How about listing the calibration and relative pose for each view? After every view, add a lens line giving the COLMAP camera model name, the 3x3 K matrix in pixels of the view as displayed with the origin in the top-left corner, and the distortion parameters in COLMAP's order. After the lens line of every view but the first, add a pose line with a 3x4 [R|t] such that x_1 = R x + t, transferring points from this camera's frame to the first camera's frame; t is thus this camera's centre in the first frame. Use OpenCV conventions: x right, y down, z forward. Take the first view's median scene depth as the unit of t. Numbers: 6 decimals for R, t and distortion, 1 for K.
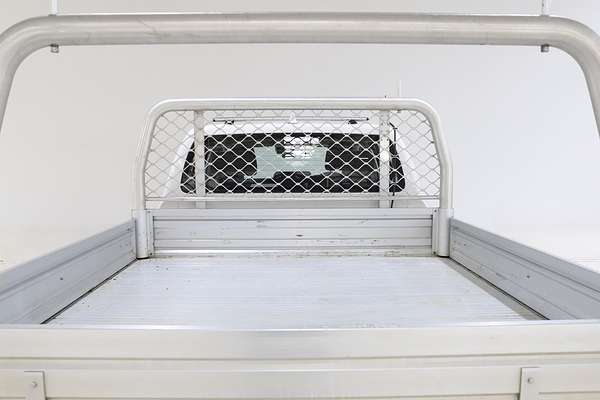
lens RADIAL K [[487.3, 0, 300.0], [0, 487.3, 200.0], [0, 0, 1]] dist [-0.121674, -0.000227]
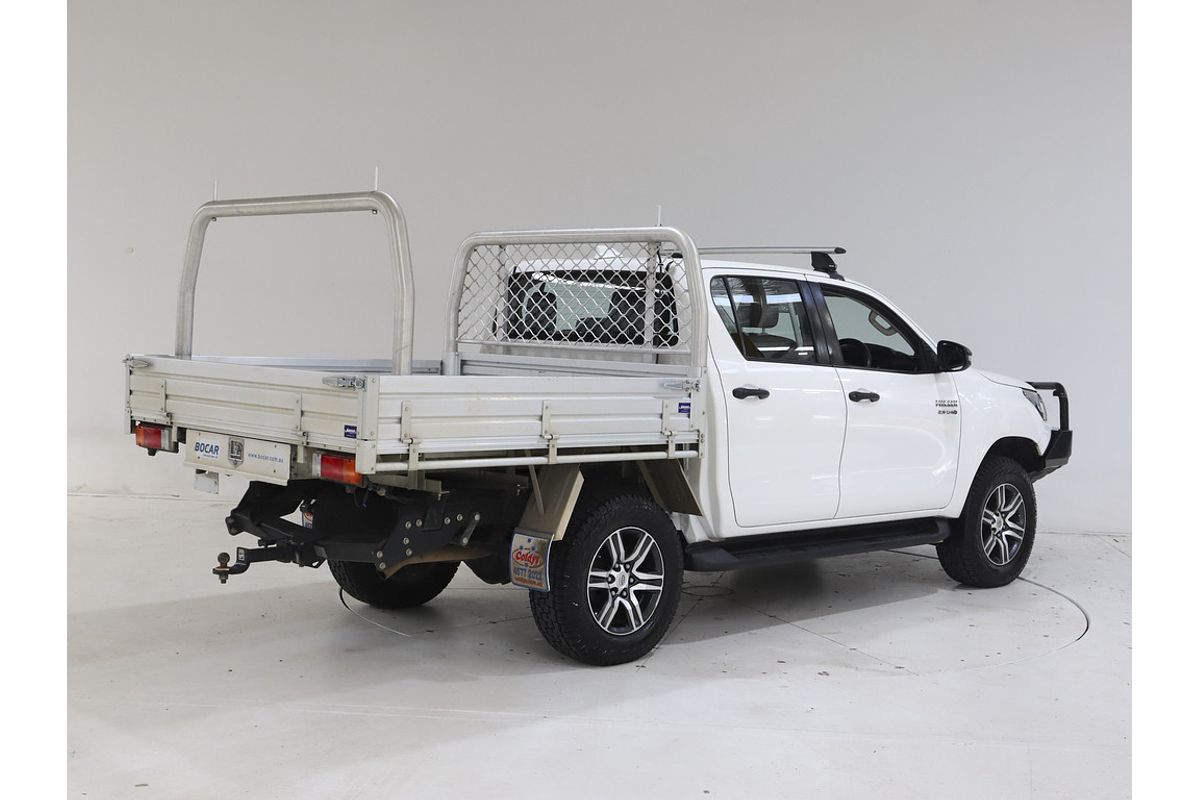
lens RADIAL K [[1541.0, 0, 600.0], [0, 1541.0, 400.0], [0, 0, 1]] dist [-0.000589, 0.004998]
pose [[0.677065, 0.064461, -0.733094, 2.008844], [-0.106561, 0.994245, -0.010993, 0.113458], [0.728167, 0.085562, 0.680038, -0.785303]]
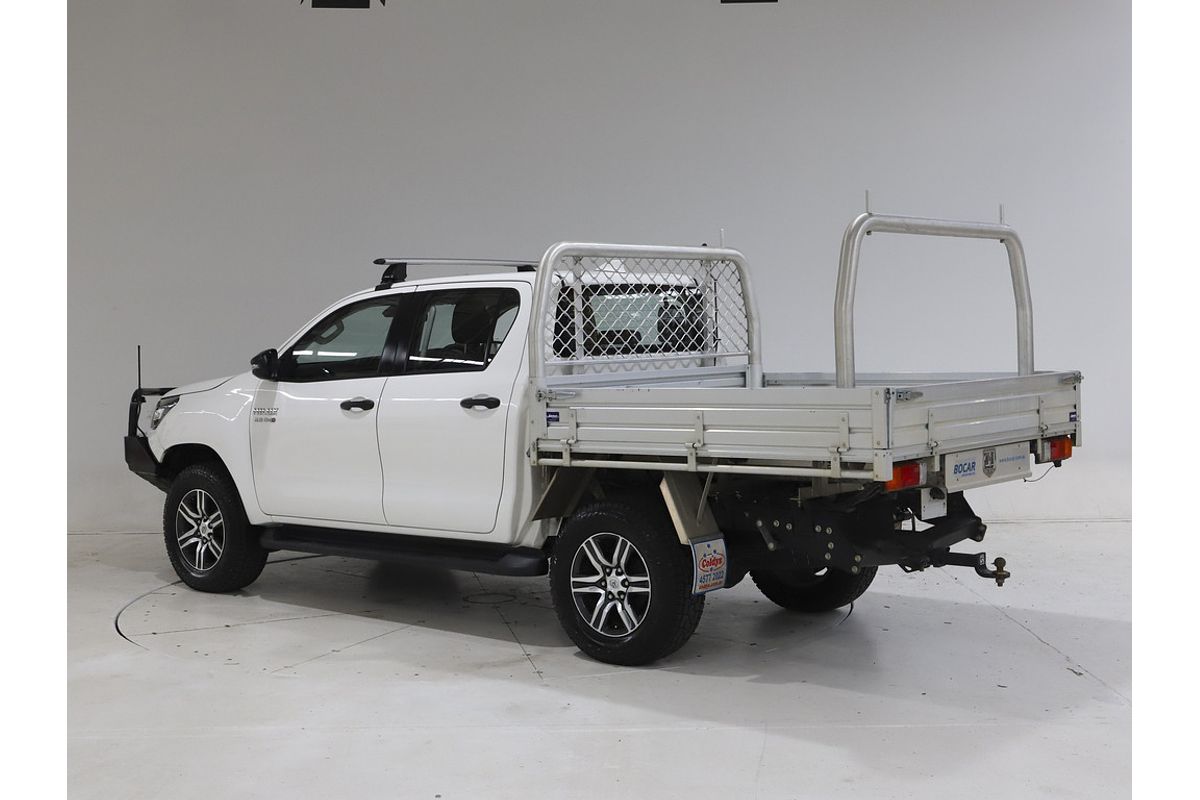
lens RADIAL K [[1541.0, 0, 600.0], [0, 1541.0, 400.0], [0, 0, 1]] dist [-0.000589, 0.004998]
pose [[0.661738, -0.047572, 0.748224, -2.166404], [0.091371, 0.995663, -0.017505, 0.112200], [-0.744146, 0.079950, 0.663215, -0.772726]]
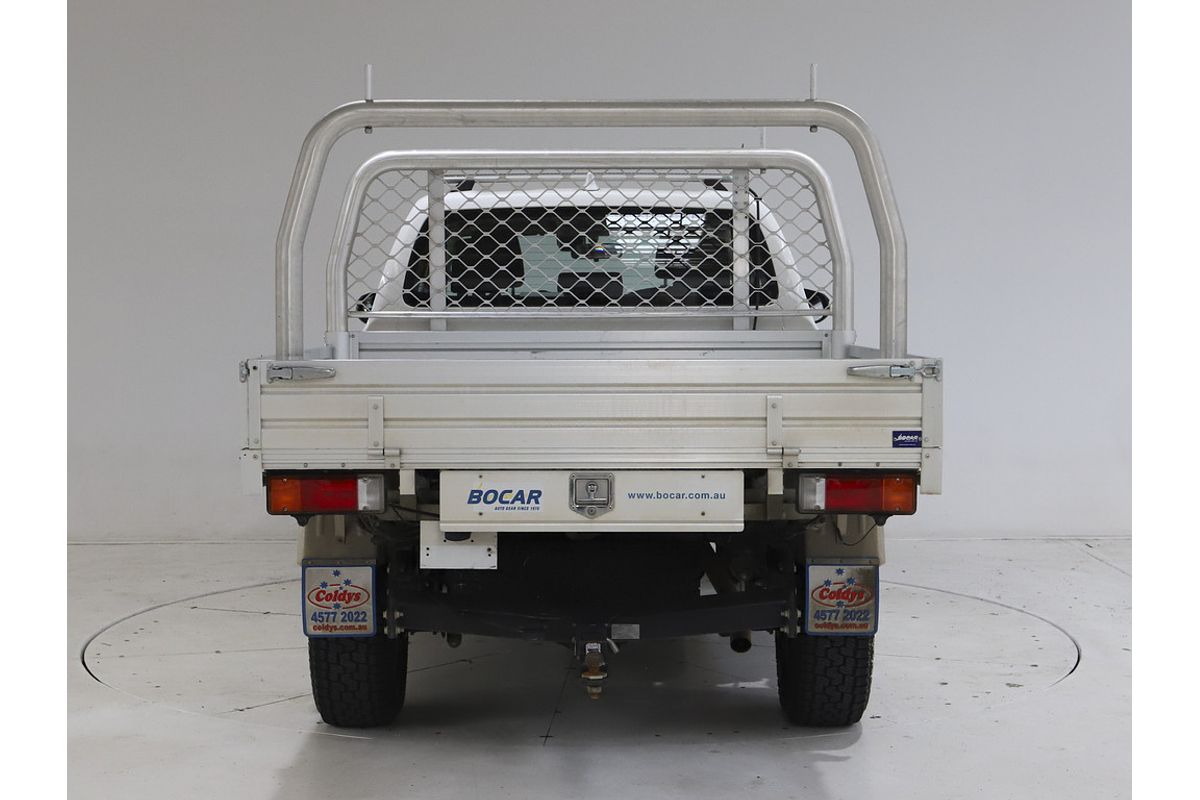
lens RADIAL K [[2076.5, 0, 604.0], [0, 2076.5, 443.1], [0, 0, 1]] dist [-0.016033, -0.050465]
pose [[0.999821, 0.001645, -0.018874, 0.052485], [-0.002019, 0.999802, -0.019819, 0.210893], [0.018838, 0.019854, 0.999625, -1.601659]]
